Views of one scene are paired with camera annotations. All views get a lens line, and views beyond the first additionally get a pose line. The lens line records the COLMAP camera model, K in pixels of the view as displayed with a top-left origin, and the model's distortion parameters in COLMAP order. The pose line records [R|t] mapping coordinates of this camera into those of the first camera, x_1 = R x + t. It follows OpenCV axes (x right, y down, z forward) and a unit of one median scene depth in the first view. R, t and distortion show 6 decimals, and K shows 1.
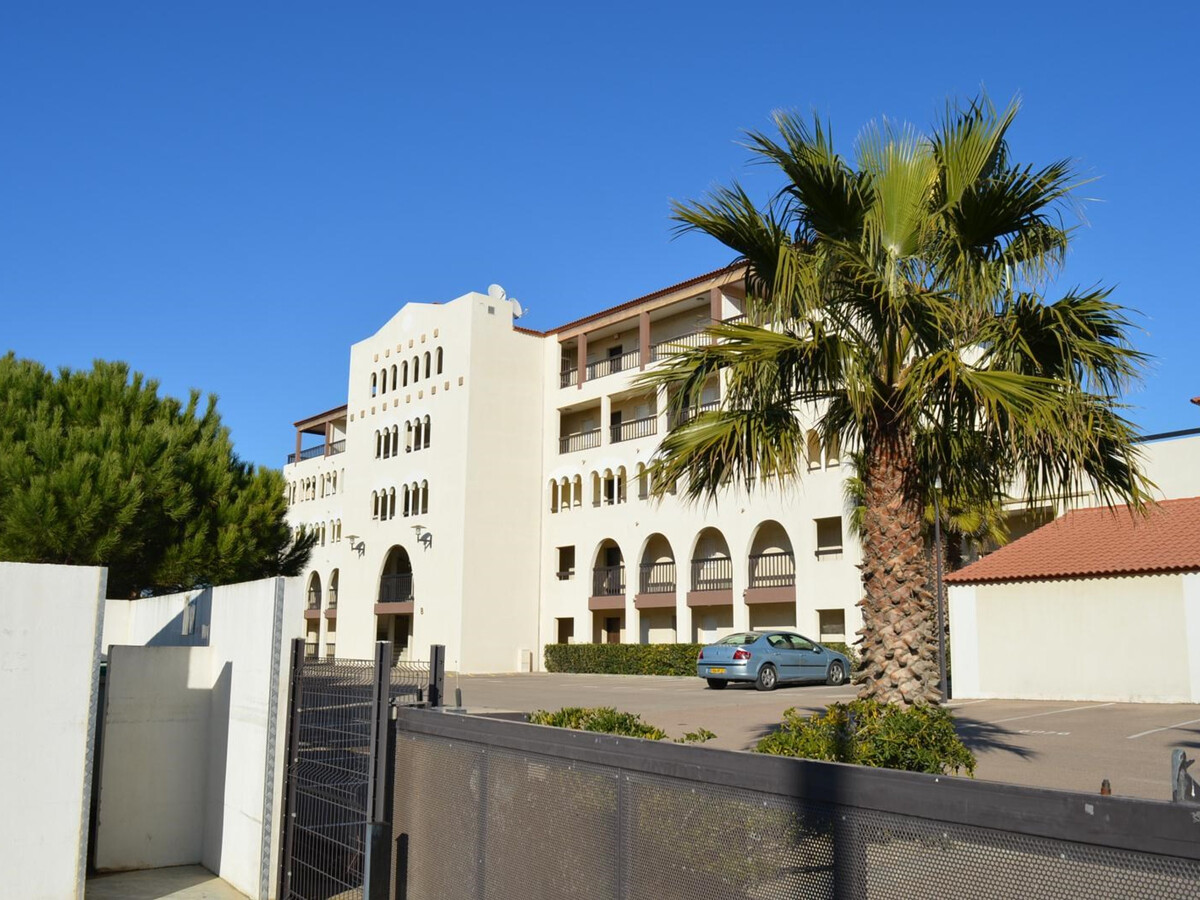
lens RADIAL K [[1074.0, 0, 593.6], [0, 1074.0, 445.3], [0, 0, 1]] dist [-0.105340, 0.033390]
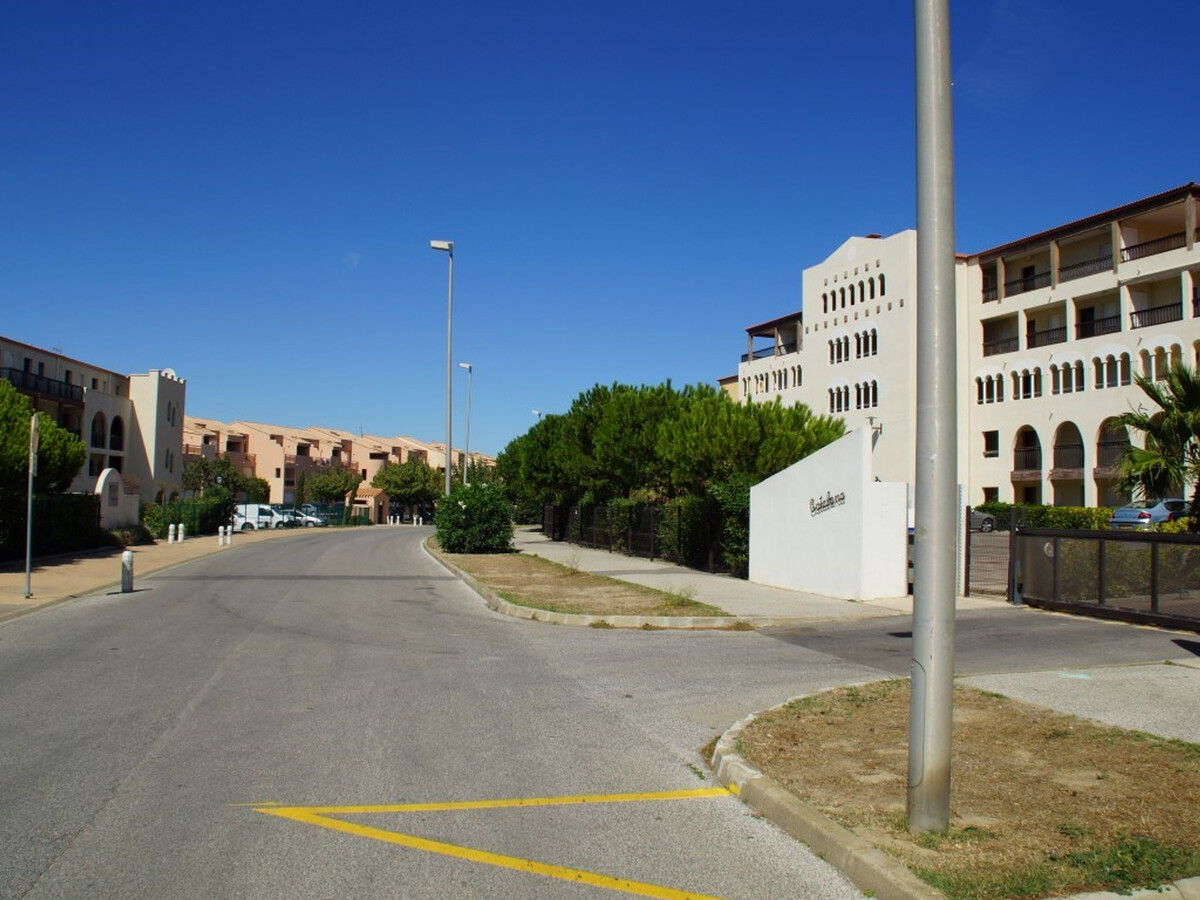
lens RADIAL K [[1074.0, 0, 600.8], [0, 1074.0, 461.5], [0, 0, 1]] dist [-0.105340, 0.033390]
pose [[0.937317, -0.014056, -0.348195, -0.021614], [0.064322, 0.988996, 0.133227, -0.062985], [0.342491, -0.147272, 0.927907, -0.304812]]
